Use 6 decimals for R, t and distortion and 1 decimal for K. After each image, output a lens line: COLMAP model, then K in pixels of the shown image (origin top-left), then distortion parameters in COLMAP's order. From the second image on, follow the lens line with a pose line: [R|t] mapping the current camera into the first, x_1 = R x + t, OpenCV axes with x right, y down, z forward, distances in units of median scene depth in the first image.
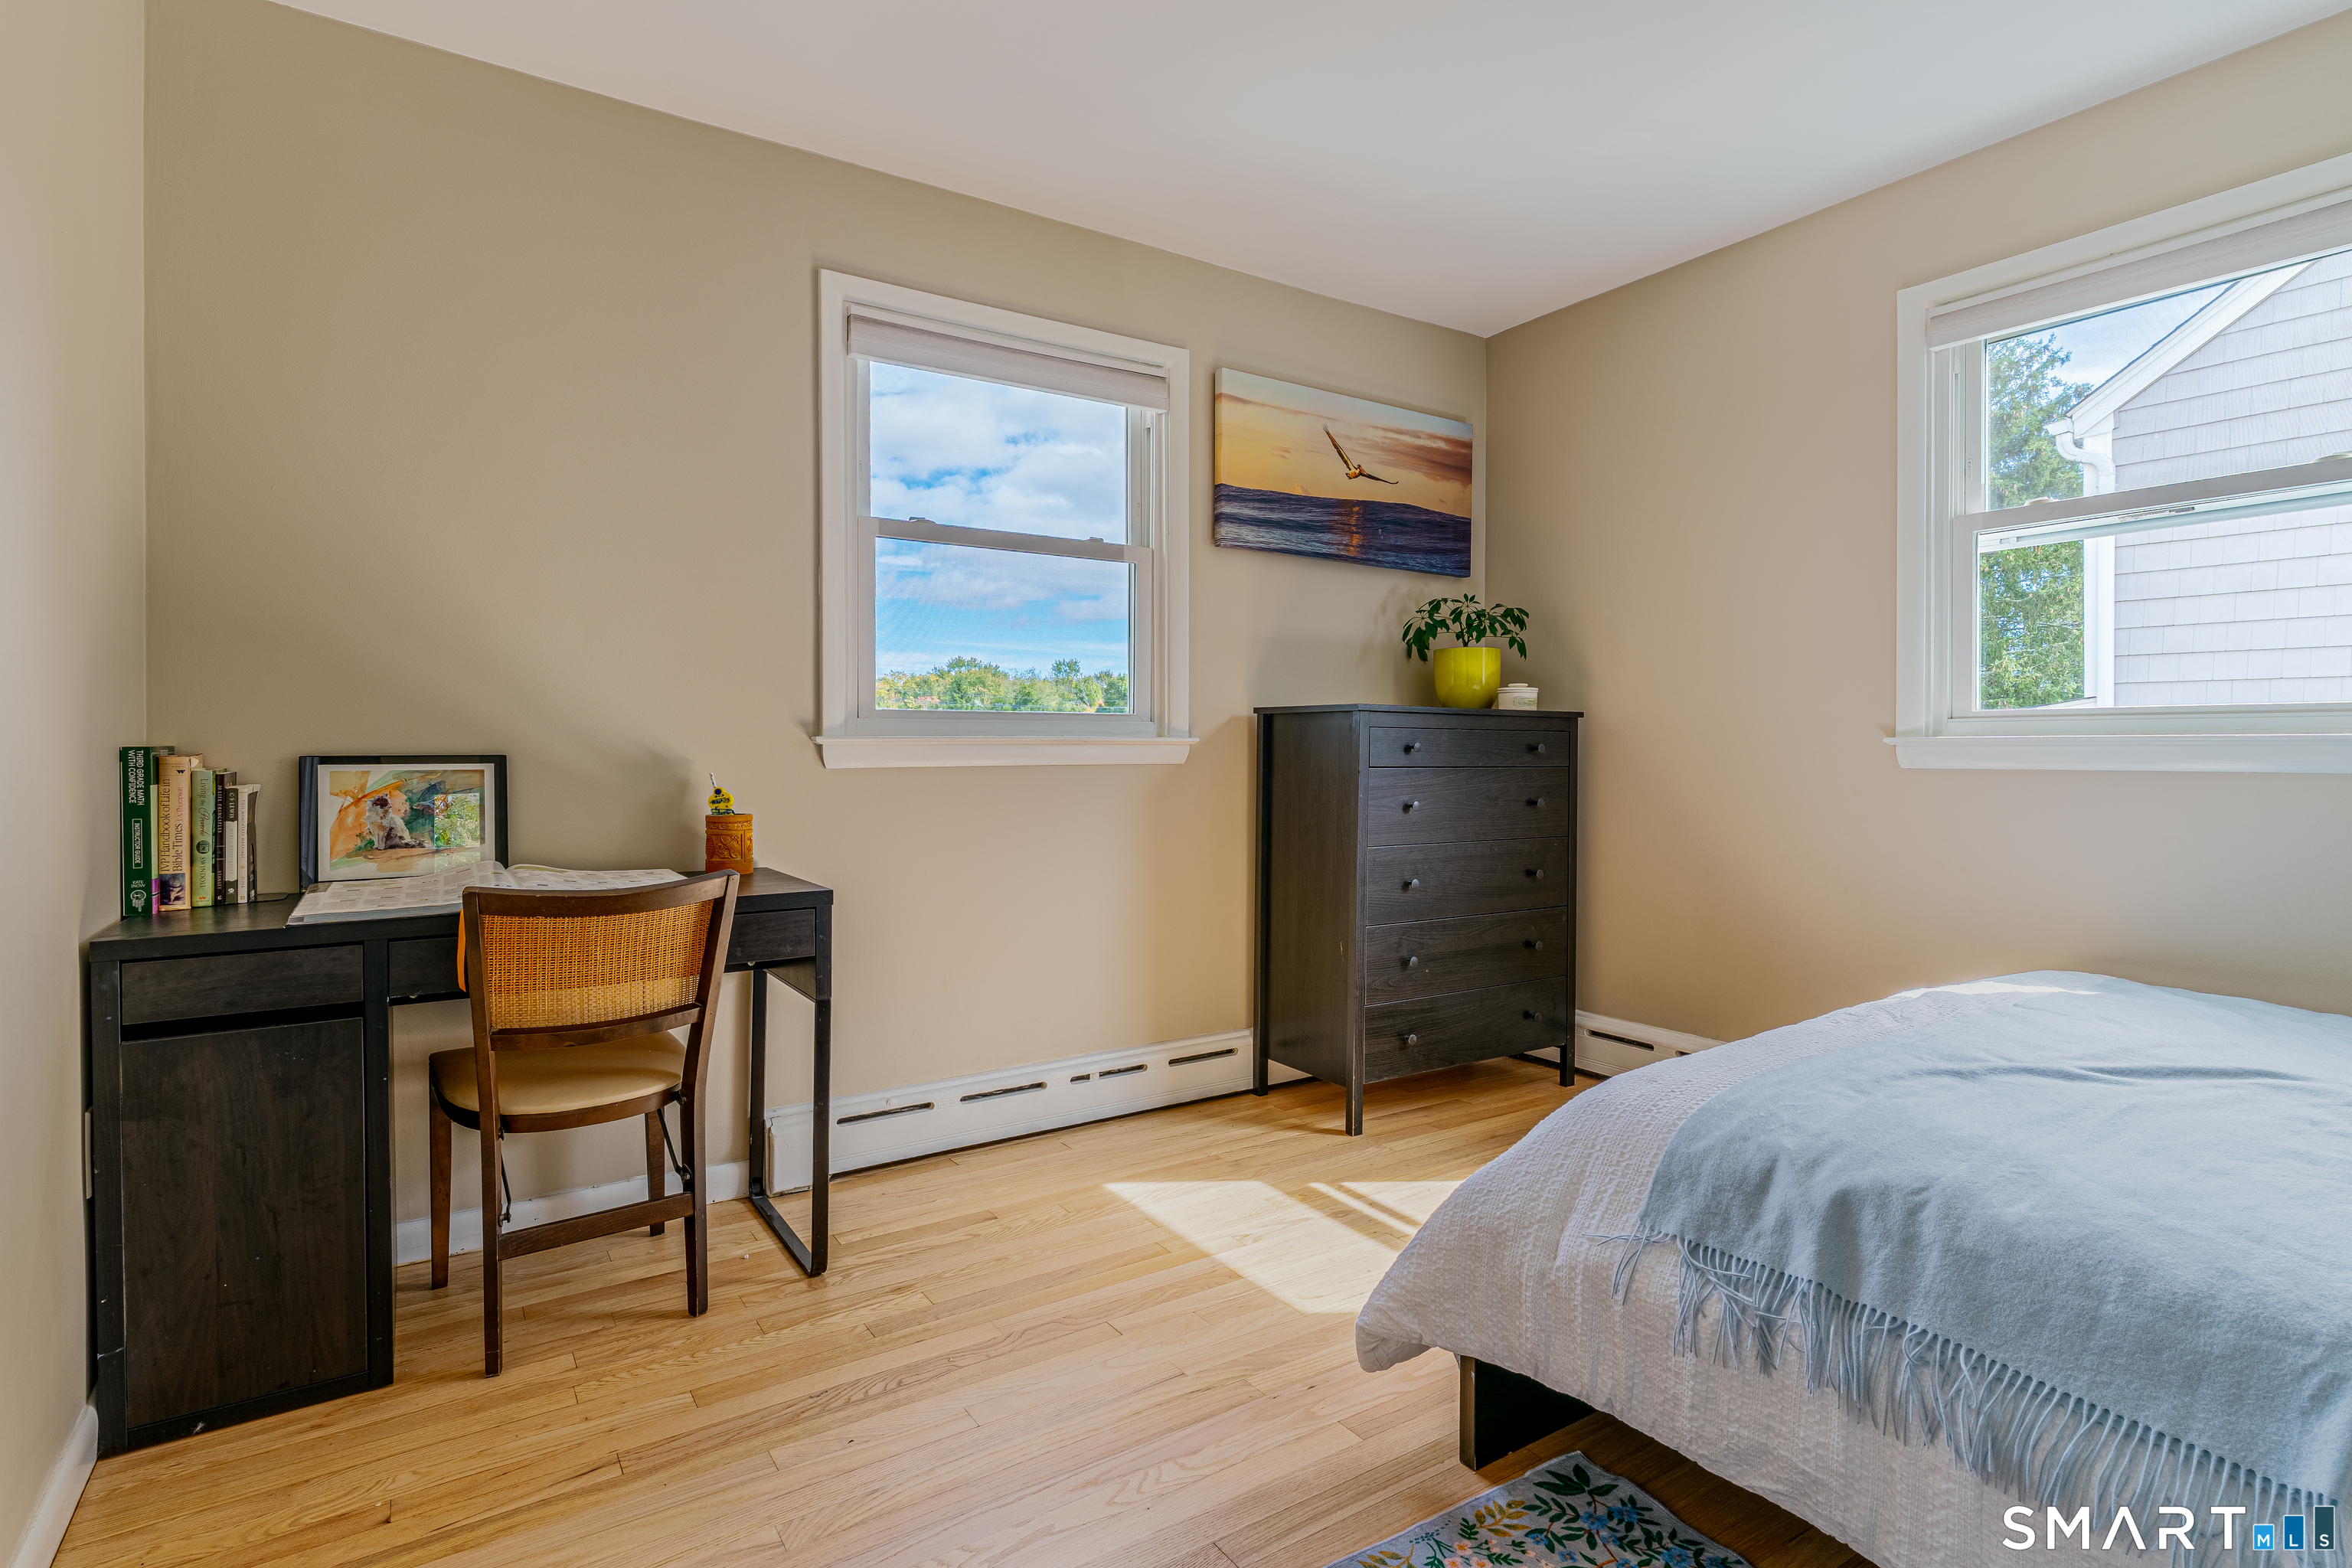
lens RADIAL K [[1132.0, 0, 1174.4], [0, 1132.0, 742.7], [0, 0, 1]] dist [0.000166, 0.000048]
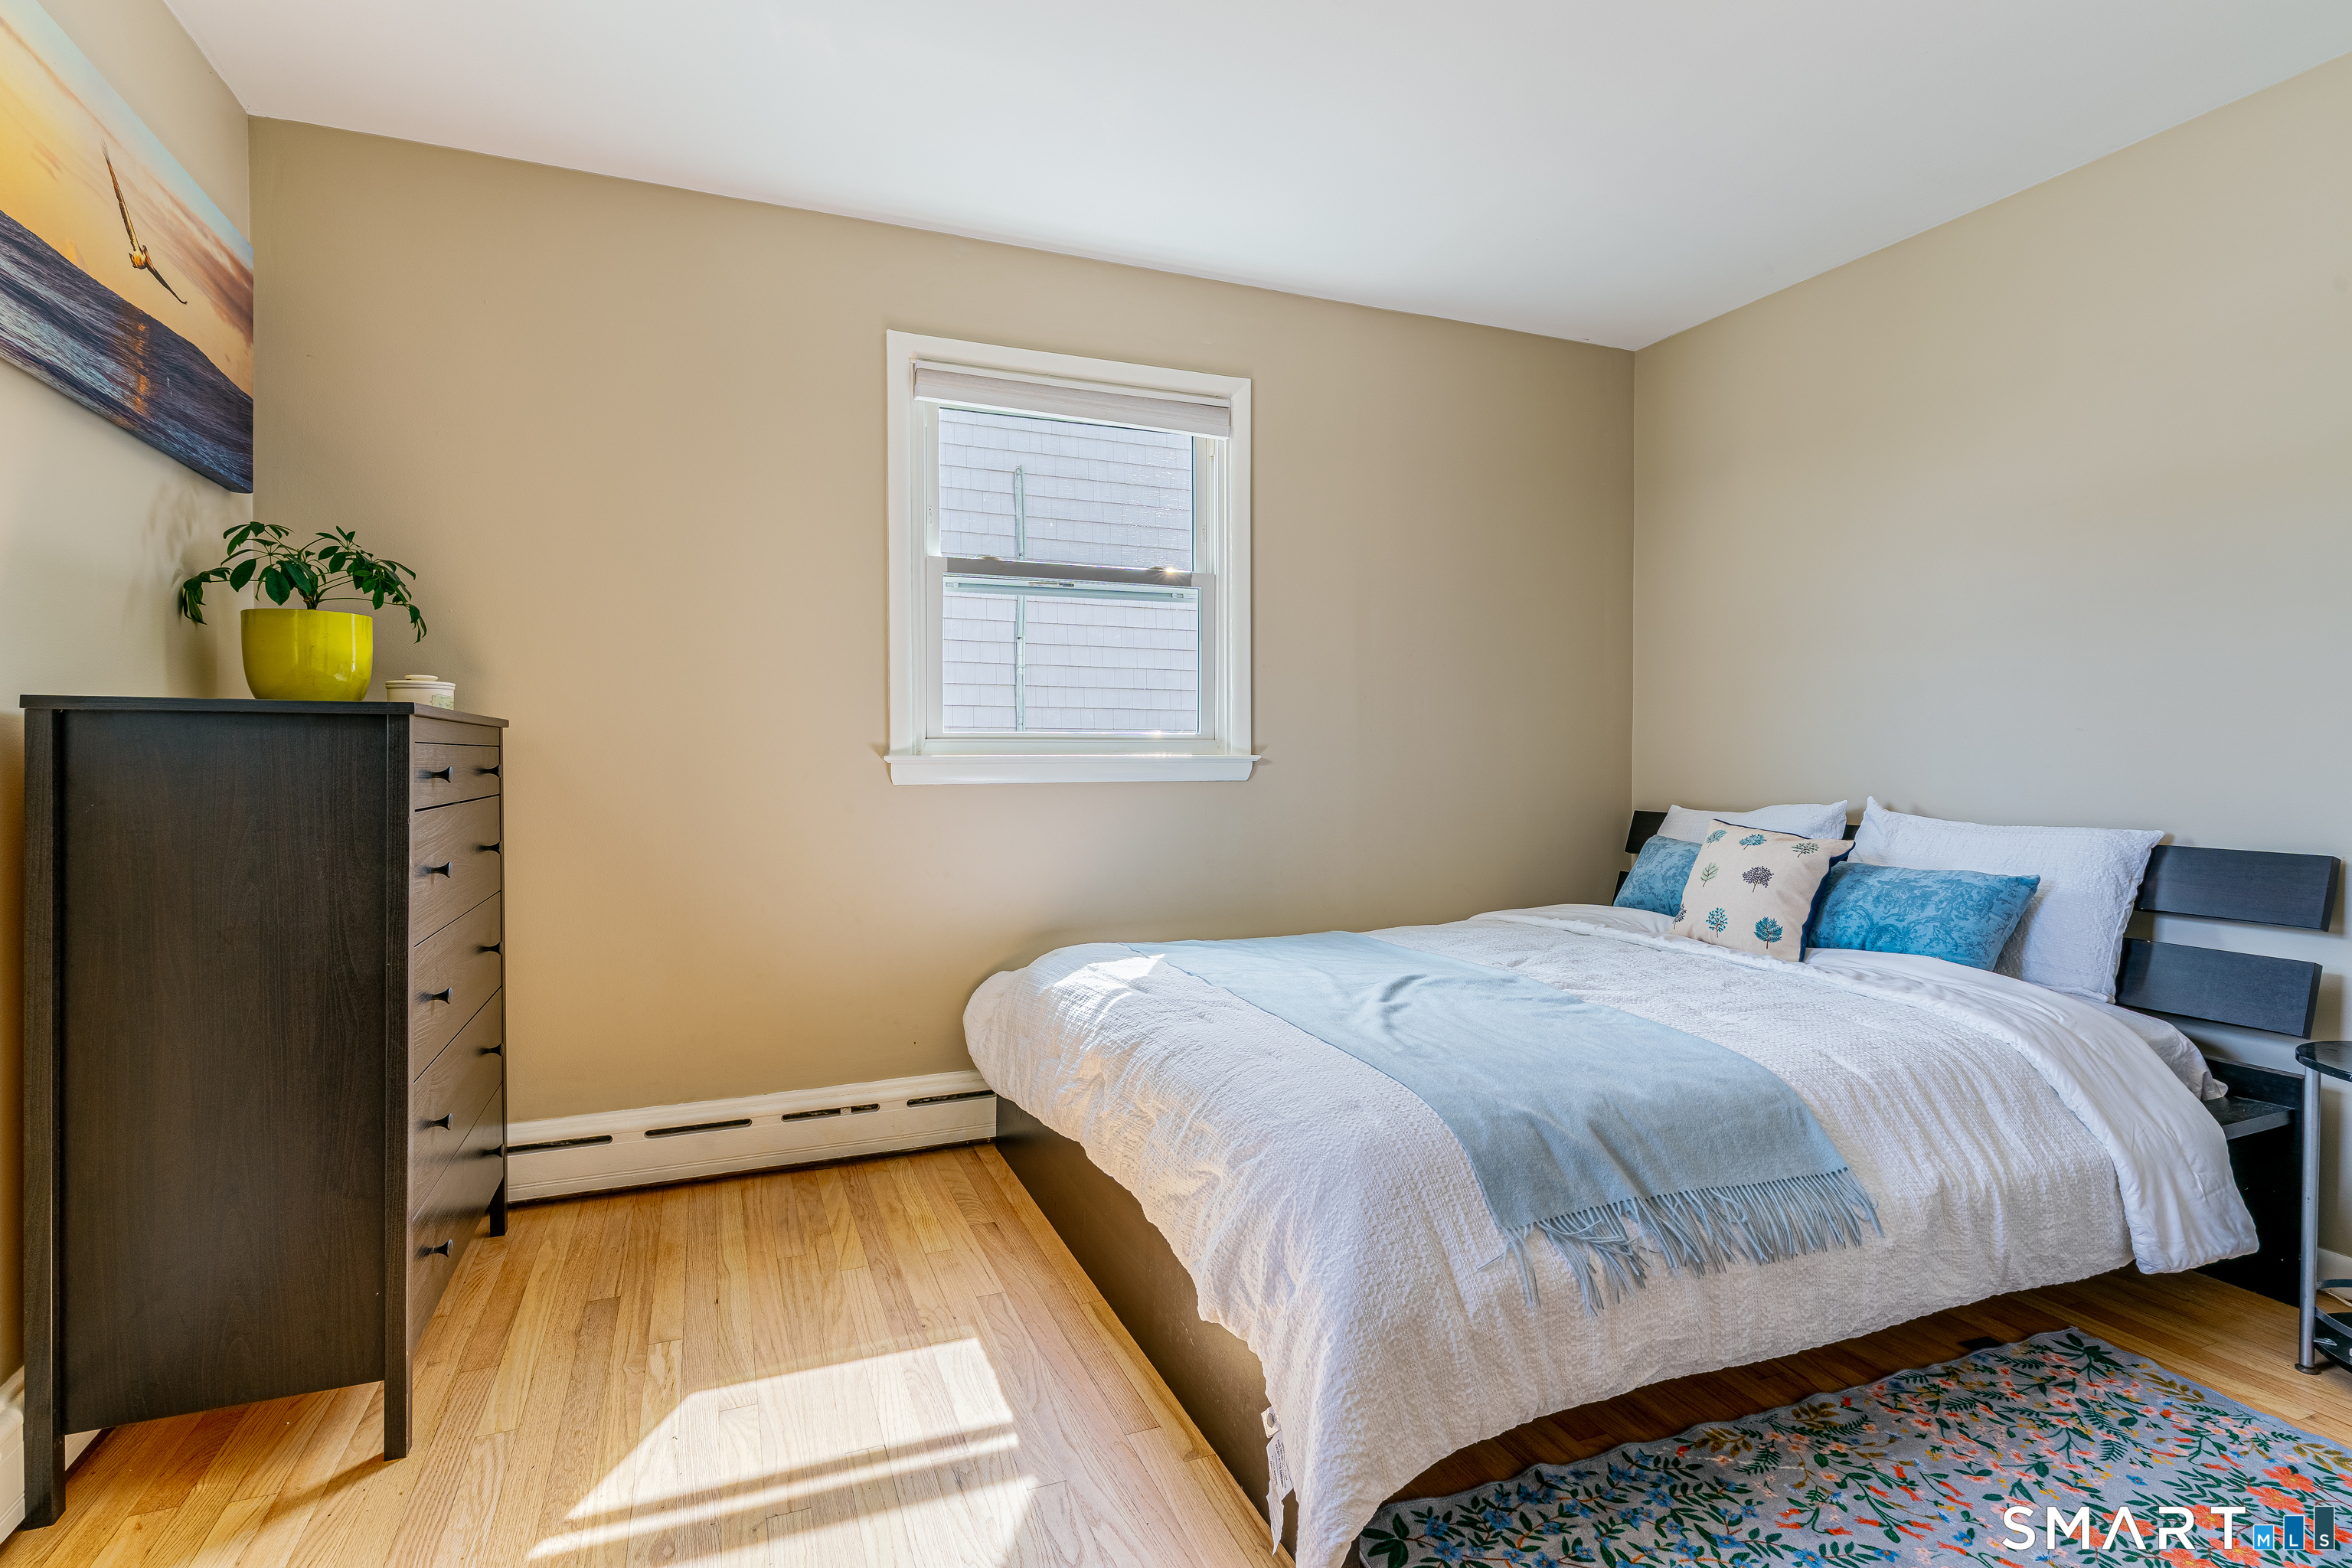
lens RADIAL K [[1147.1, 0, 1134.2], [0, 1147.1, 755.6], [0, 0, 1]] dist [0.004068, 0.001023]
pose [[0.207391, -0.006841, 0.978234, -0.294827], [-0.004689, 0.999957, 0.007987, -0.012214], [-0.978247, -0.006244, 0.207350, 0.459732]]
